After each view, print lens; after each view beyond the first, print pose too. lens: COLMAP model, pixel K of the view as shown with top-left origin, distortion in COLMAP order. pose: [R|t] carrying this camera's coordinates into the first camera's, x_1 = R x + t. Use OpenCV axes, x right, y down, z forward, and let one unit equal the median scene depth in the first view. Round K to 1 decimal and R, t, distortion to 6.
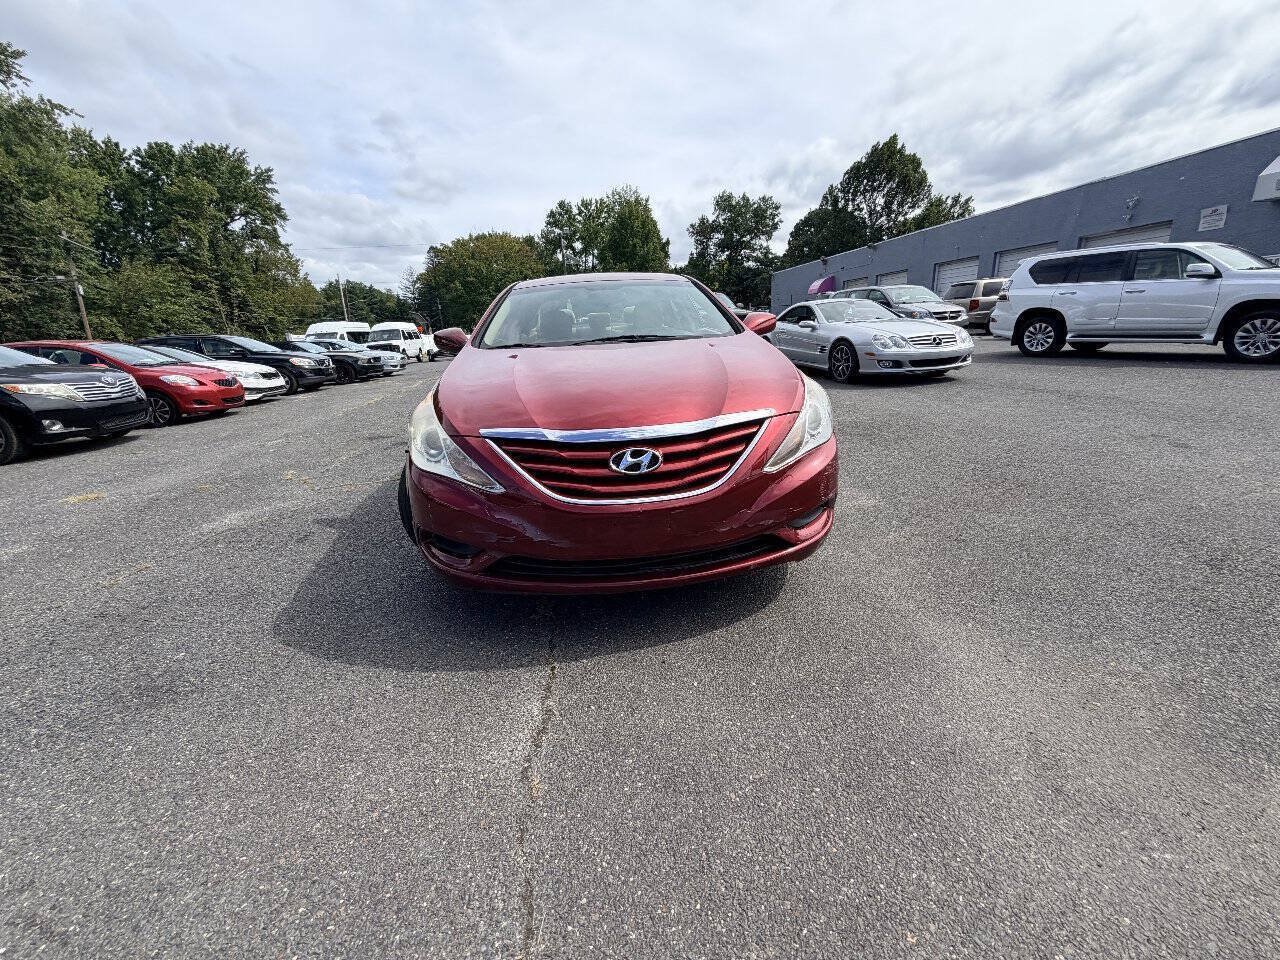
lens RADIAL K [[509.1, 0, 638.5], [0, 509.1, 480.6], [0, 0, 1]] dist [0.000447, -0.000101]
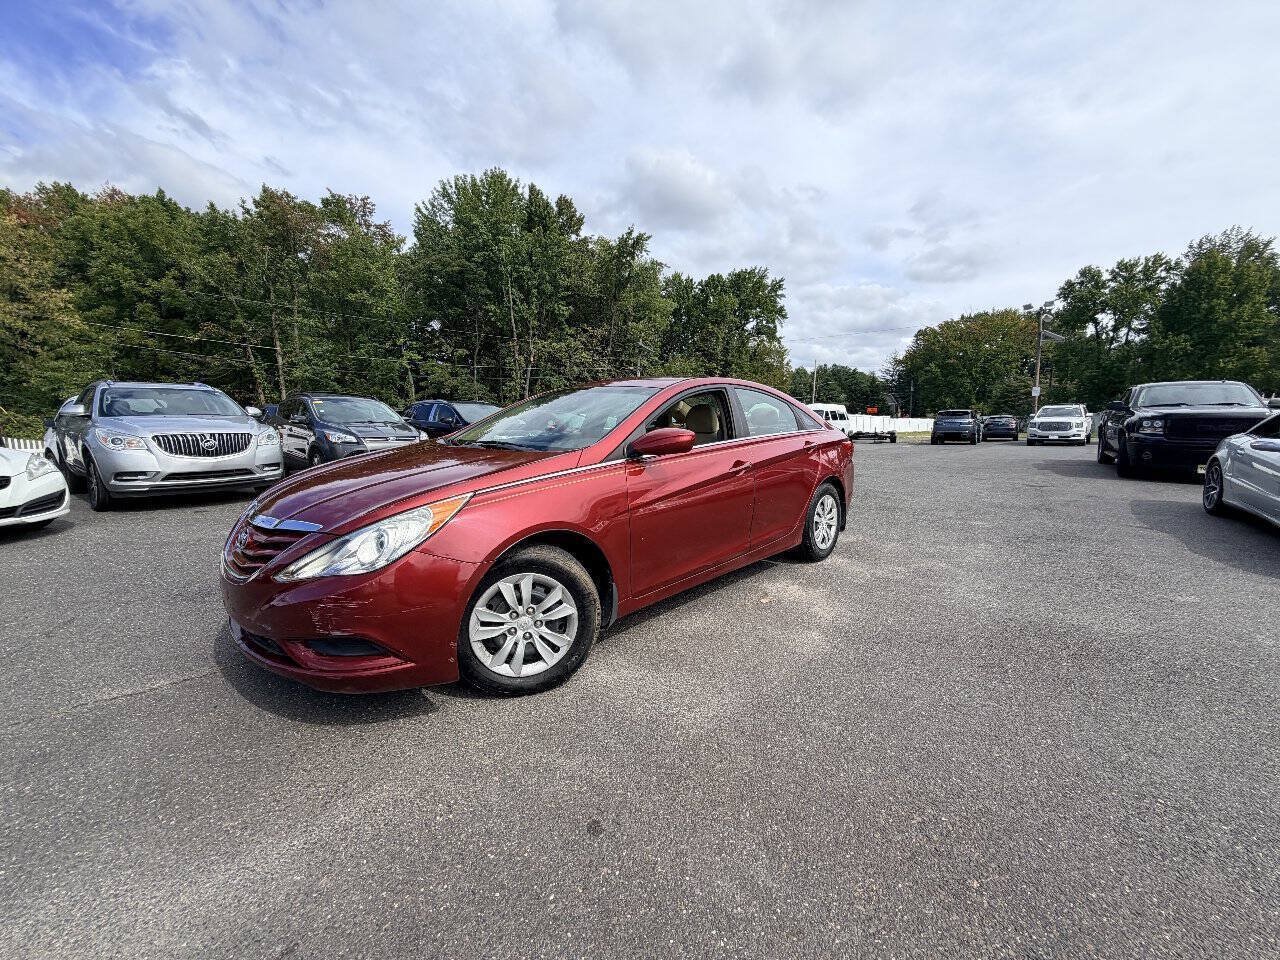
lens RADIAL K [[509.1, 0, 638.0], [0, 509.1, 478.8], [0, 0, 1]] dist [0.000447, -0.000101]
pose [[0.652064, 0.148561, -0.743467, 0.039261], [-0.259055, 0.965252, -0.034328, -0.009920], [0.712533, 0.214983, 0.667891, 0.020417]]
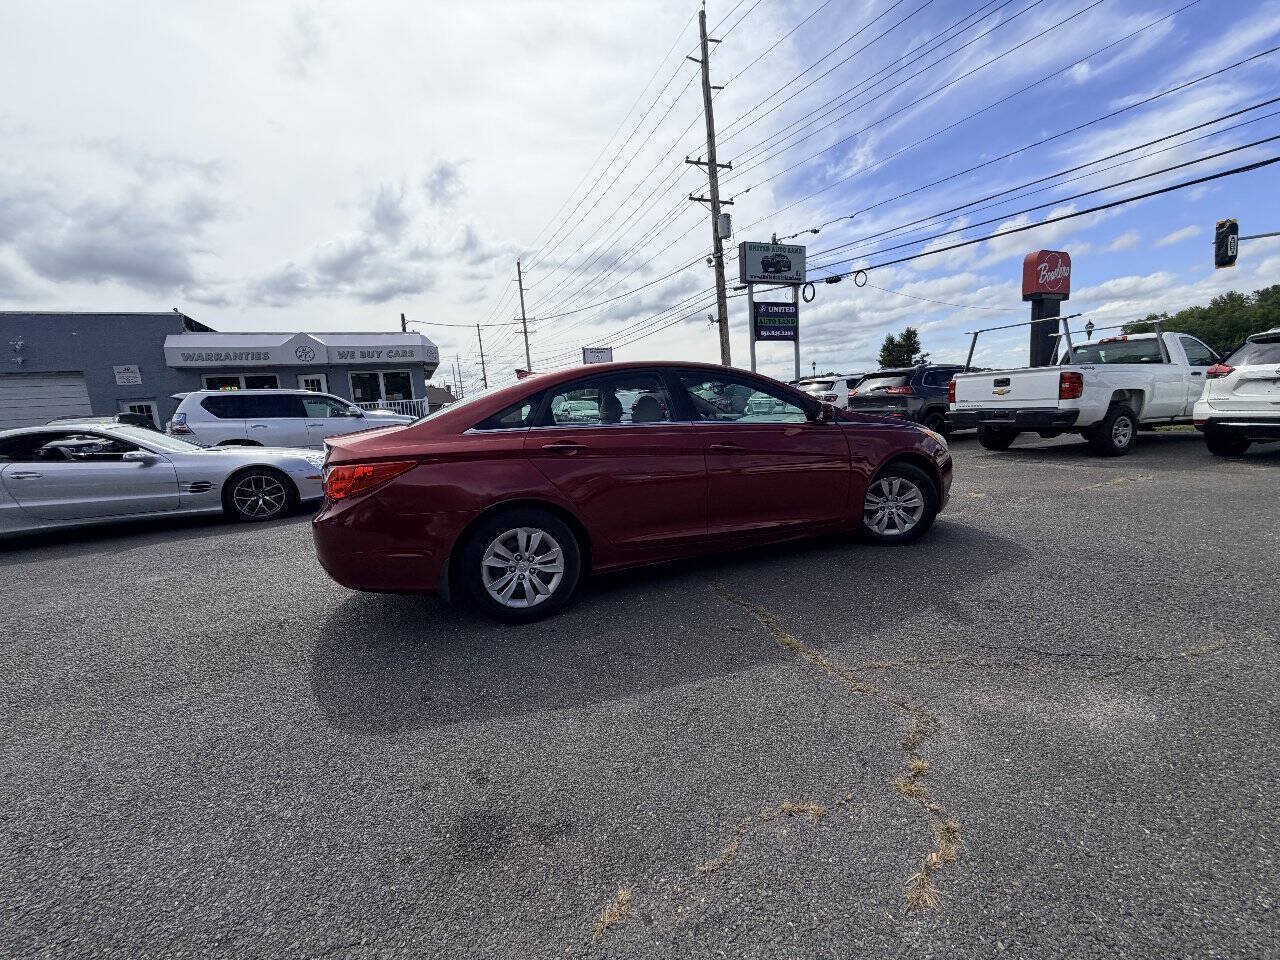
lens RADIAL K [[509.1, 0, 637.6], [0, 509.1, 483.3], [0, 0, 1]] dist [0.000447, -0.000101]
pose [[-0.279823, -0.073525, 0.957232, -0.060766], [0.349790, 0.920721, 0.172973, -0.021285], [-0.894062, 0.383232, -0.231921, 0.076817]]
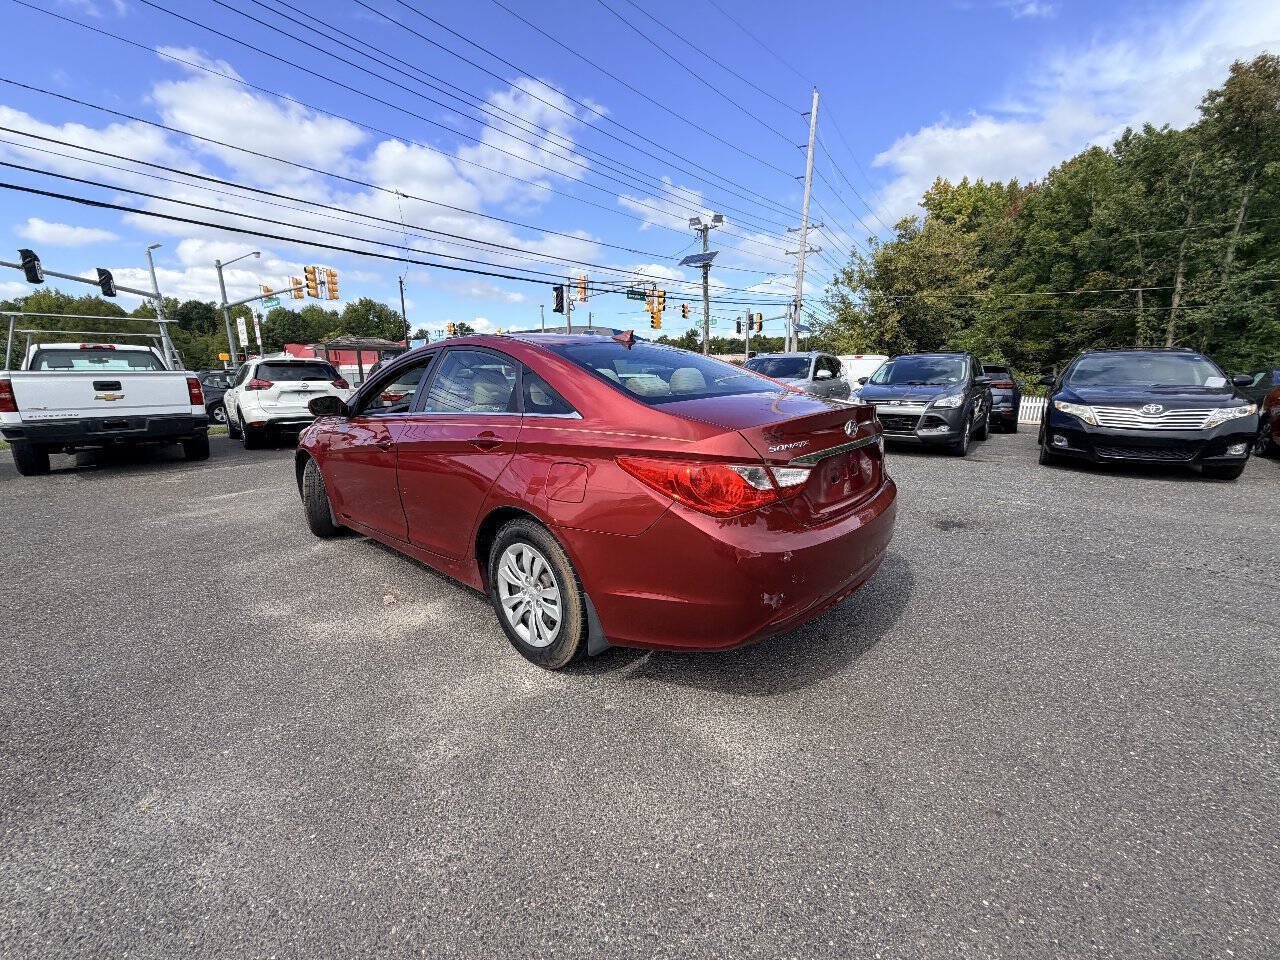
lens RADIAL K [[509.1, 0, 638.5], [0, 509.1, 482.3], [0, 0, 1]] dist [0.000447, -0.000101]
pose [[-0.738550, 0.199338, -0.644056, 0.022712], [-0.144838, 0.886075, 0.440333, -0.034676], [0.658457, 0.418492, -0.625539, 0.102208]]
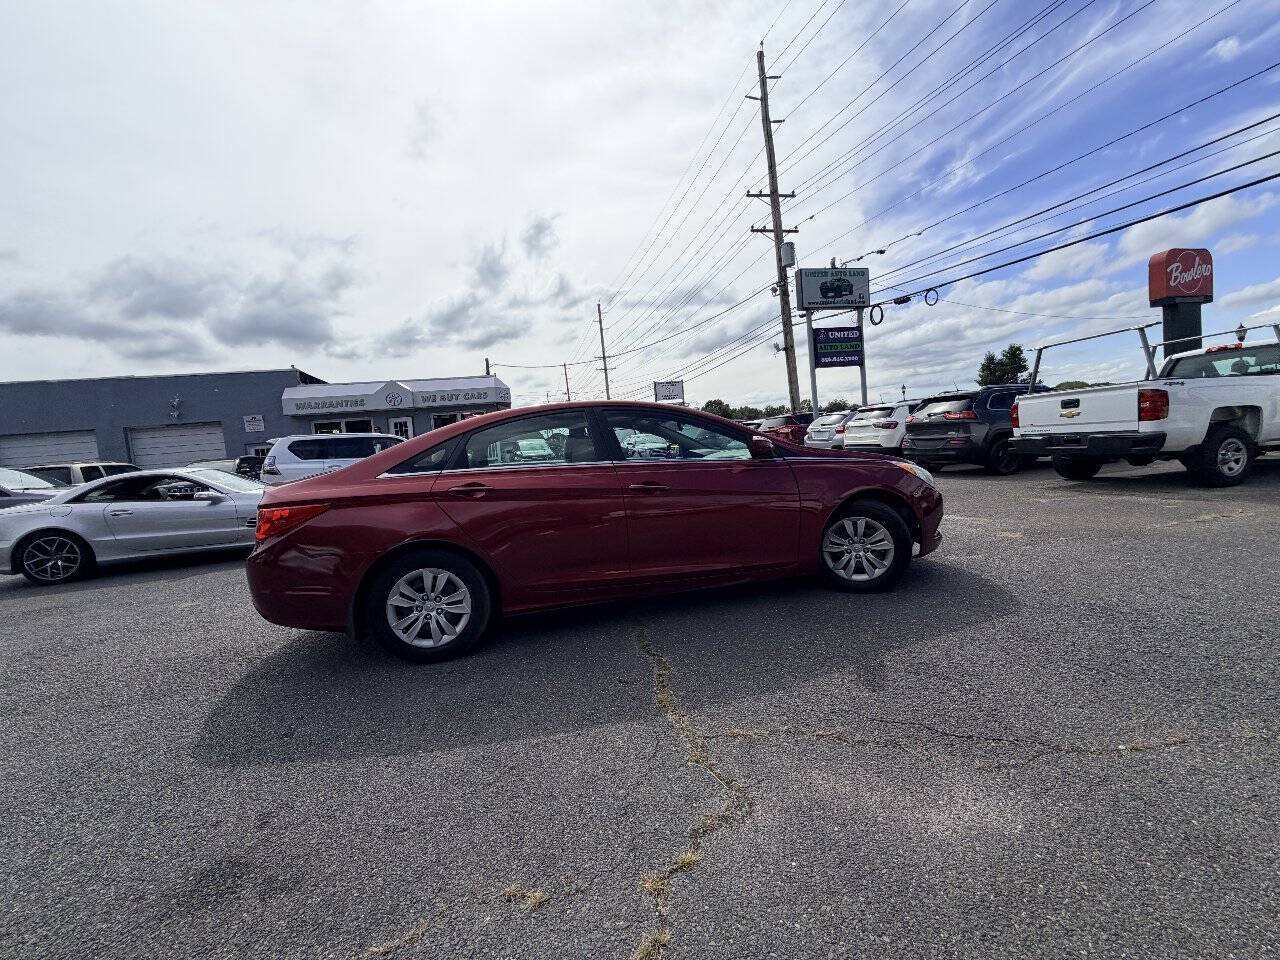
lens RADIAL K [[509.1, 0, 638.0], [0, 509.1, 484.6], [0, 0, 1]] dist [0.000447, -0.000101]
pose [[-0.113515, -0.015442, 0.993416, -0.062964], [0.374336, 0.925530, 0.057161, -0.016390], [-0.920319, 0.378360, -0.099281, 0.062277]]
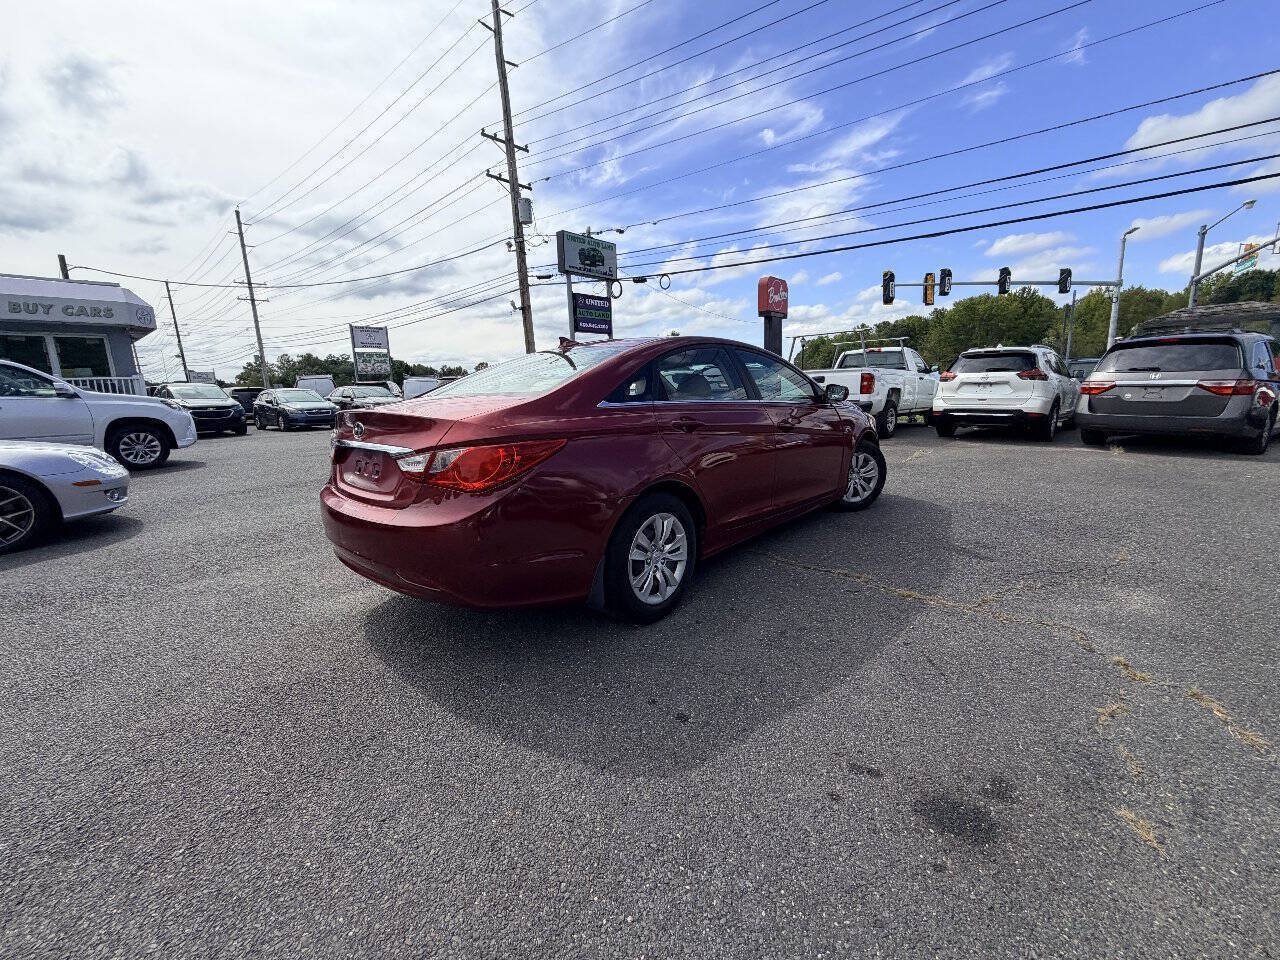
lens RADIAL K [[509.1, 0, 636.7], [0, 509.1, 484.2], [0, 0, 1]] dist [0.000447, -0.000101]
pose [[-0.666280, -0.062666, 0.743064, -0.044902], [0.282901, 0.900728, 0.329630, -0.028673], [-0.689955, 0.429839, -0.582409, 0.098783]]
